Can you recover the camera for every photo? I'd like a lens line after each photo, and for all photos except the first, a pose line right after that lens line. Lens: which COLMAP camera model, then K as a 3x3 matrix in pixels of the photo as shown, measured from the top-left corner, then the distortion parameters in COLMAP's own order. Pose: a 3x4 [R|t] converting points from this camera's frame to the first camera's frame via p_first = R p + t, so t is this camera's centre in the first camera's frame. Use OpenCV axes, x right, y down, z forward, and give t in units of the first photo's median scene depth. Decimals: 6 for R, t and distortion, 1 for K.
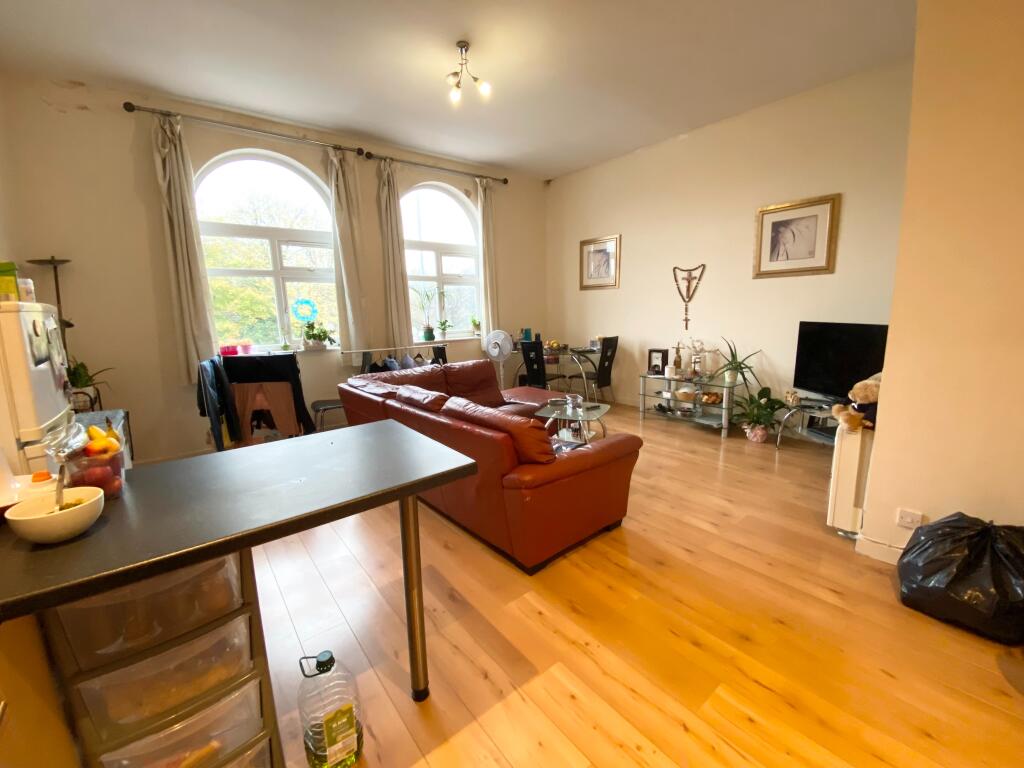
lens RADIAL K [[414.4, 0, 512.0], [0, 414.4, 384.0], [0, 0, 1]] dist [0.027245, -0.024389]
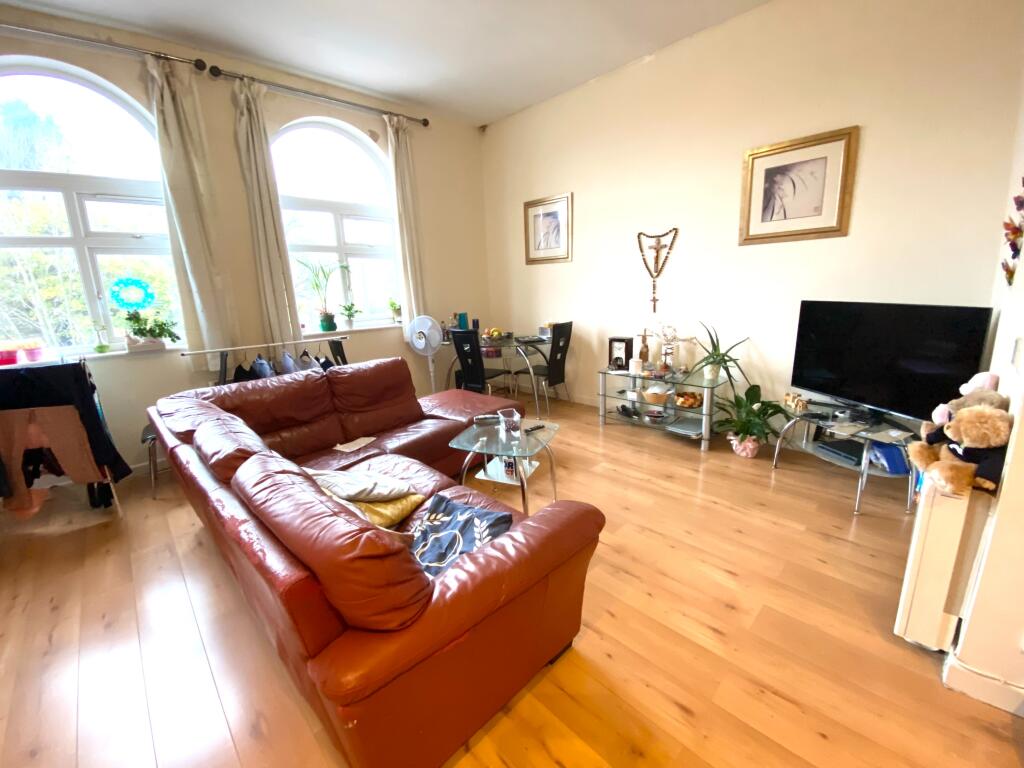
lens RADIAL K [[414.4, 0, 512.0], [0, 414.4, 384.0], [0, 0, 1]] dist [0.027245, -0.024389]
pose [[0.995421, -0.032239, 0.089983, 0.075108], [0.028033, 0.998472, 0.047628, -0.041565], [-0.091381, -0.044887, 0.994804, 0.239243]]
